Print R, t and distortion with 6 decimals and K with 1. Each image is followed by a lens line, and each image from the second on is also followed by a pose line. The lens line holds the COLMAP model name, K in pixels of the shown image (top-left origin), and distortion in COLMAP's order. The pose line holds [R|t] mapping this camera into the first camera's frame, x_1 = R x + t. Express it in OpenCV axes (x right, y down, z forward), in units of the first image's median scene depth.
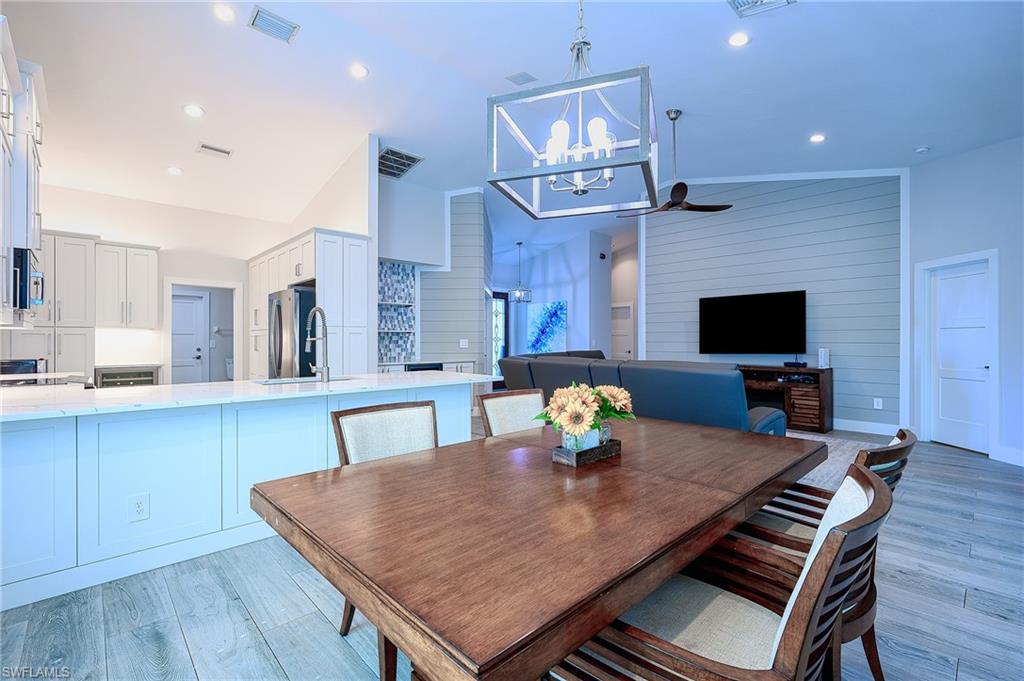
lens RADIAL K [[447.1, 0, 518.7], [0, 447.1, 342.1], [0, 0, 1]] dist [-0.001186, -0.000059]
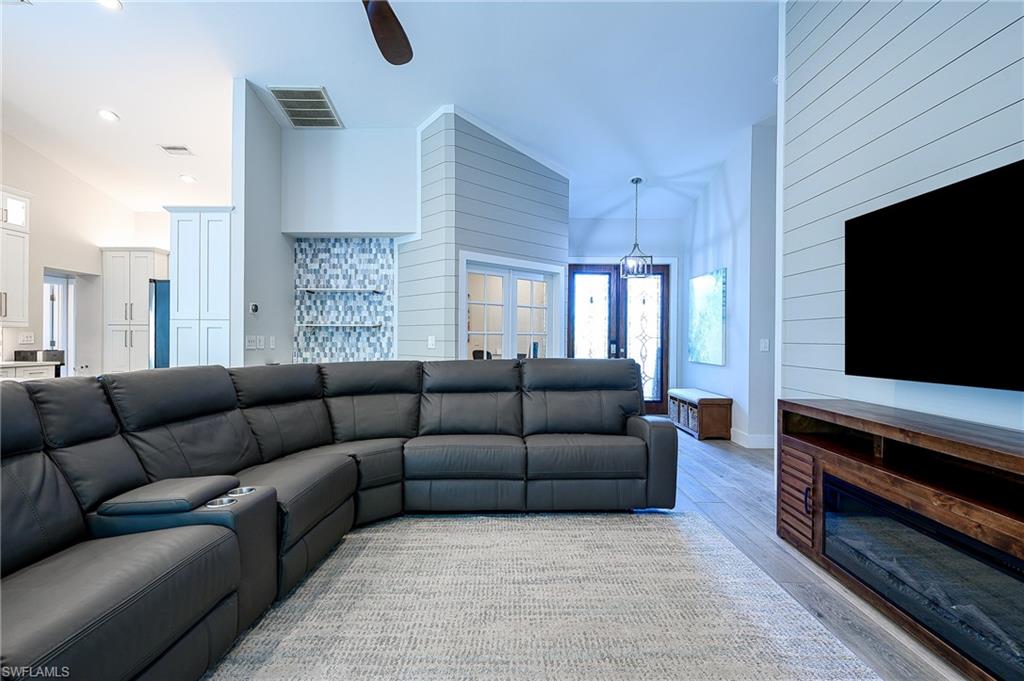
lens RADIAL K [[497.5, 0, 507.5], [0, 497.5, 341.3], [0, 0, 1]] dist [-0.001991, -0.002026]
pose [[0.713426, 0.007228, -0.700694, 0.501101], [-0.008341, 0.999964, 0.001823, -0.000426], [0.700681, 0.004544, 0.713460, 0.551699]]
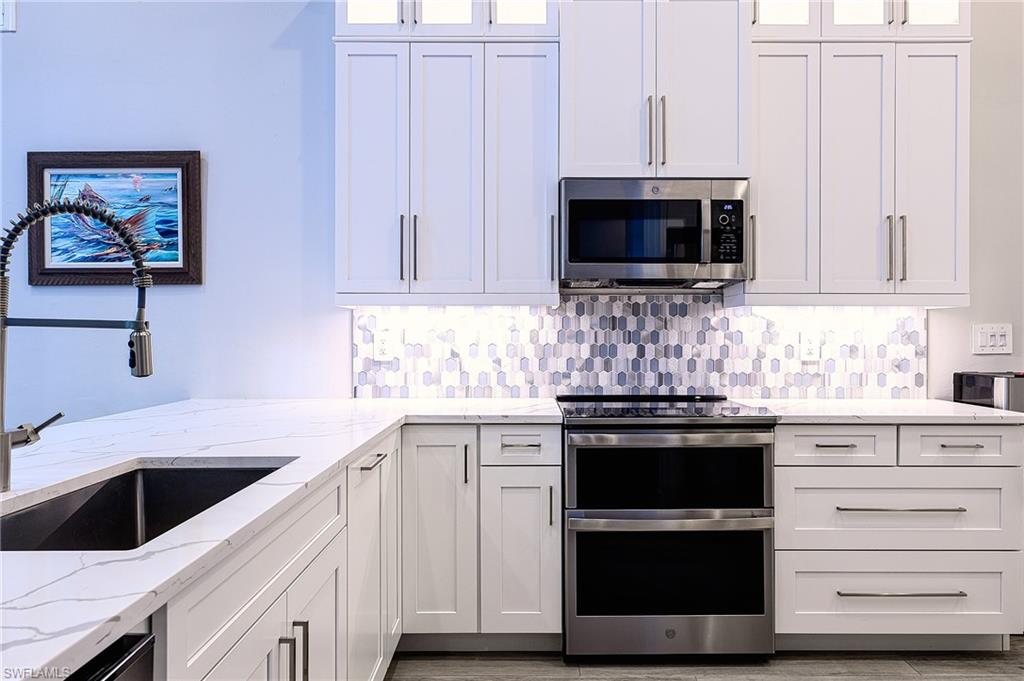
lens RADIAL K [[717.6, 0, 520.8], [0, 717.6, 332.8], [0, 0, 1]] dist [0.000460, 0.000596]
pose [[-0.689314, -0.002001, -0.724460, -0.157446], [-0.003863, 0.999992, 0.000914, -0.000748], [0.724452, 0.003429, -0.689316, 0.679655]]
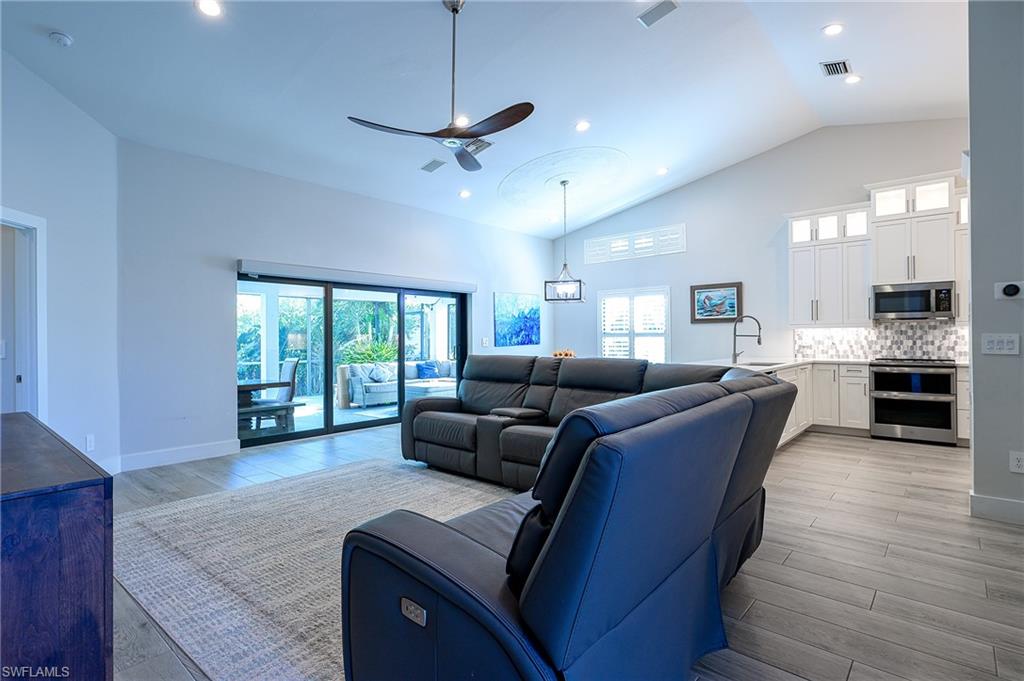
lens RADIAL K [[497.5, 0, 512.9], [0, 497.5, 337.6], [0, 0, 1]] dist [-0.001991, -0.002026]
pose [[-0.995475, 0.004100, -0.094931, 0.231101], [0.003841, 0.999988, 0.002912, -0.003109], [0.094942, 0.002534, -0.995480, 1.209662]]
